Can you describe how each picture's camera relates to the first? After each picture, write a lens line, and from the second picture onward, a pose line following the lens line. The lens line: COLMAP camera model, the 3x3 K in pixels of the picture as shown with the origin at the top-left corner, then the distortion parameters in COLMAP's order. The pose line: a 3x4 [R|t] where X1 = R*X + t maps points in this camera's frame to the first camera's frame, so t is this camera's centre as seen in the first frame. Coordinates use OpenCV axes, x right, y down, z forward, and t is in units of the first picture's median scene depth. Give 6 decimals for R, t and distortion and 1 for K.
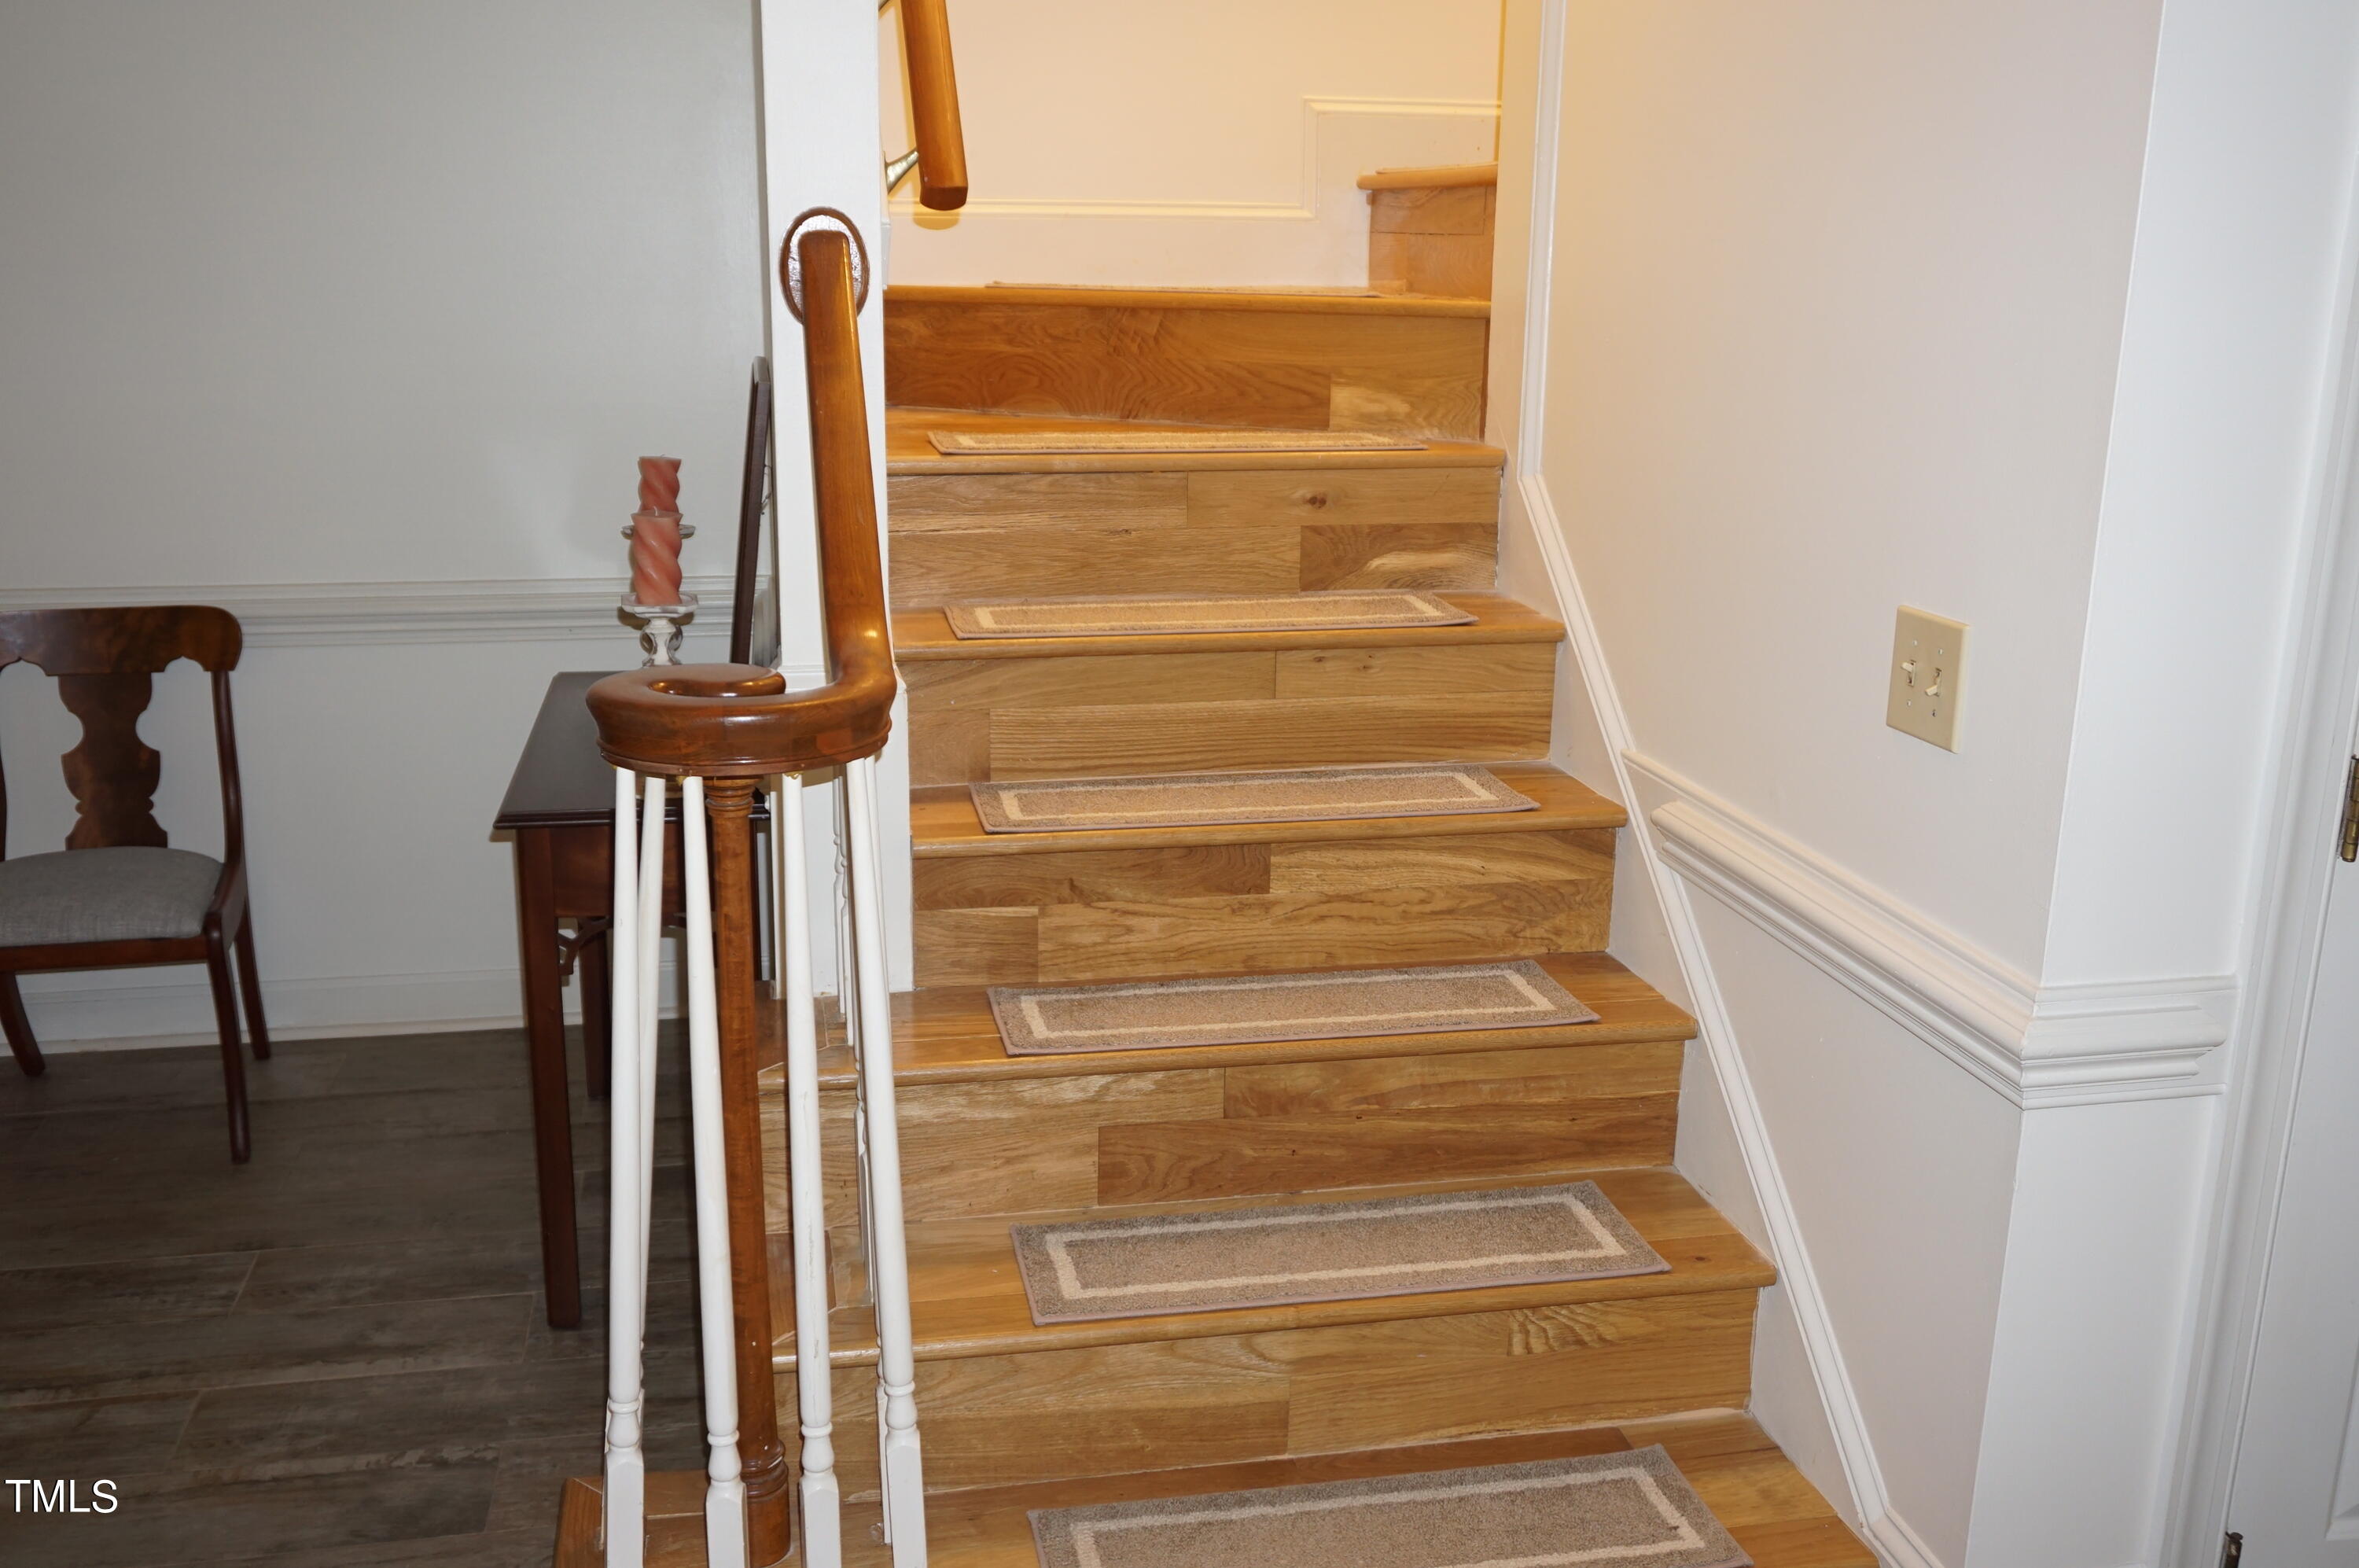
lens RADIAL K [[2082.2, 0, 1179.5], [0, 2082.2, 784.0], [0, 0, 1]] dist [0.004811, 0.002820]
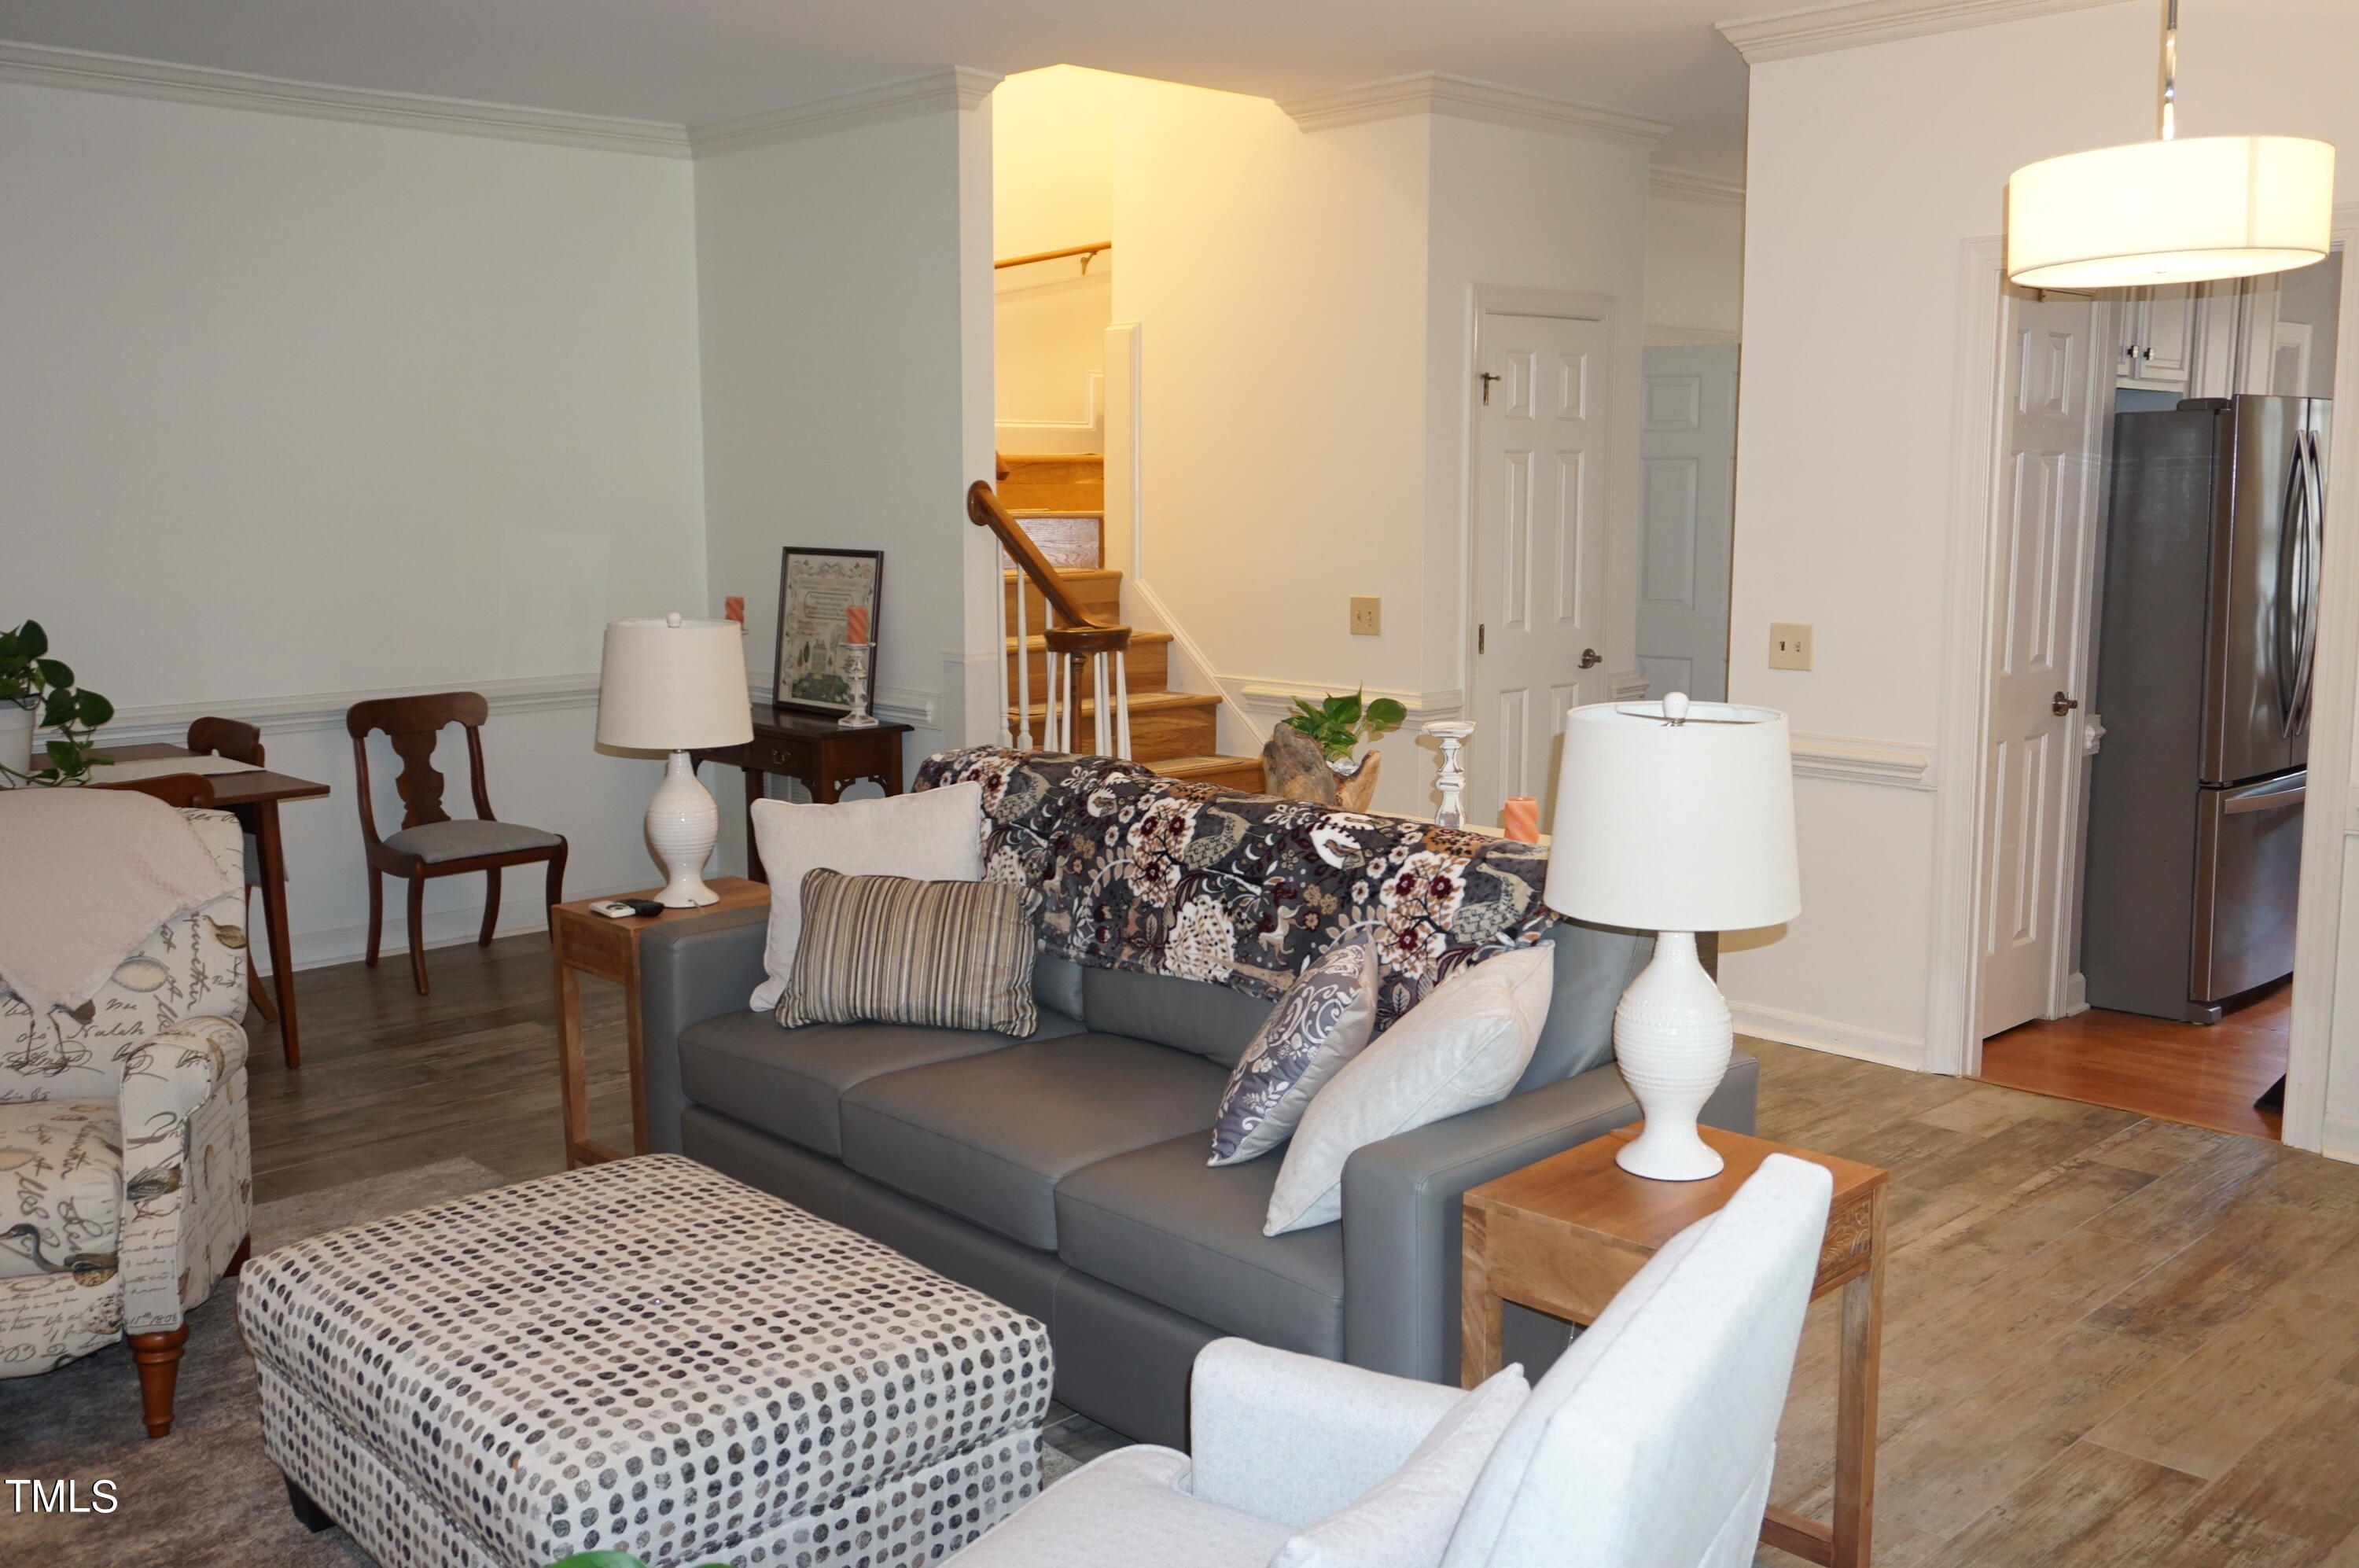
lens RADIAL K [[2082.2, 0, 1179.5], [0, 2082.2, 784.0], [0, 0, 1]] dist [0.004811, 0.002820]
pose [[0.846906, -0.095906, 0.523022, -1.066769], [0.149702, 0.986819, -0.061455, 0.241352], [-0.510234, 0.130344, 0.850101, -1.054393]]
